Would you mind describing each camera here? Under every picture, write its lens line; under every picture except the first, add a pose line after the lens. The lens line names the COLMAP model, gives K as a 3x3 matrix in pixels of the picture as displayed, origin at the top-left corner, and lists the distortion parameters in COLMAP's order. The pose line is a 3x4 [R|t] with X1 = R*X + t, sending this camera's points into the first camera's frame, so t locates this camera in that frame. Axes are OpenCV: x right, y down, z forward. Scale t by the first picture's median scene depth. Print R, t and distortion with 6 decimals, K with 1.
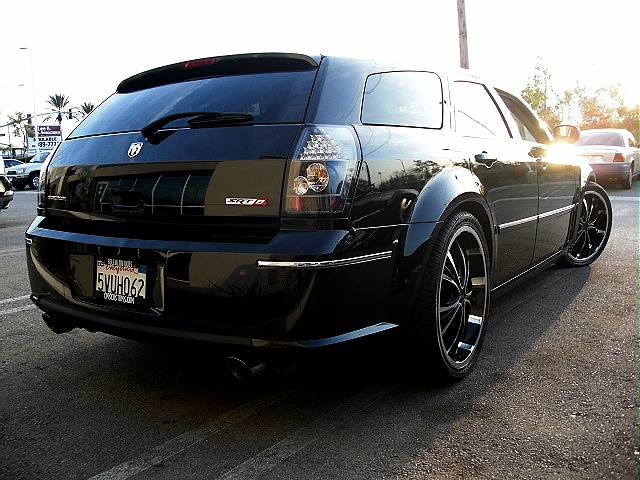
lens RADIAL K [[639.9, 0, 317.2], [0, 639.9, 243.0], [0, 0, 1]] dist [-0.106162, 0.000000]
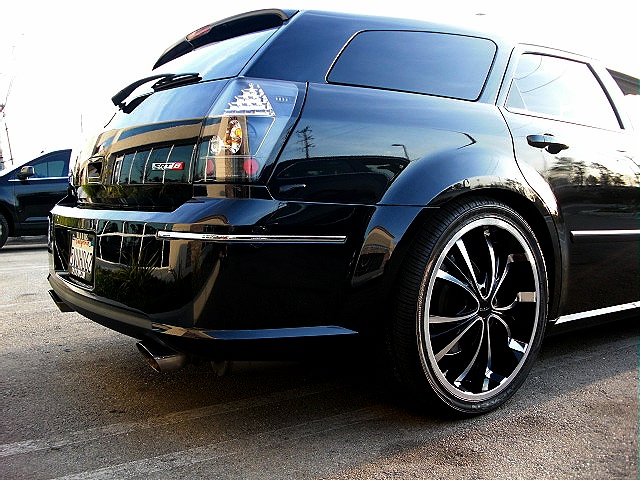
lens RADIAL K [[639.9, 0, 322.1], [0, 639.9, 236.8], [0, 0, 1]] dist [-0.106162, 0.000000]
pose [[0.945952, 0.051542, -0.320184, 0.313692], [-0.068512, 0.996768, -0.041959, 0.045330], [0.316986, 0.061627, 0.946426, 0.210612]]
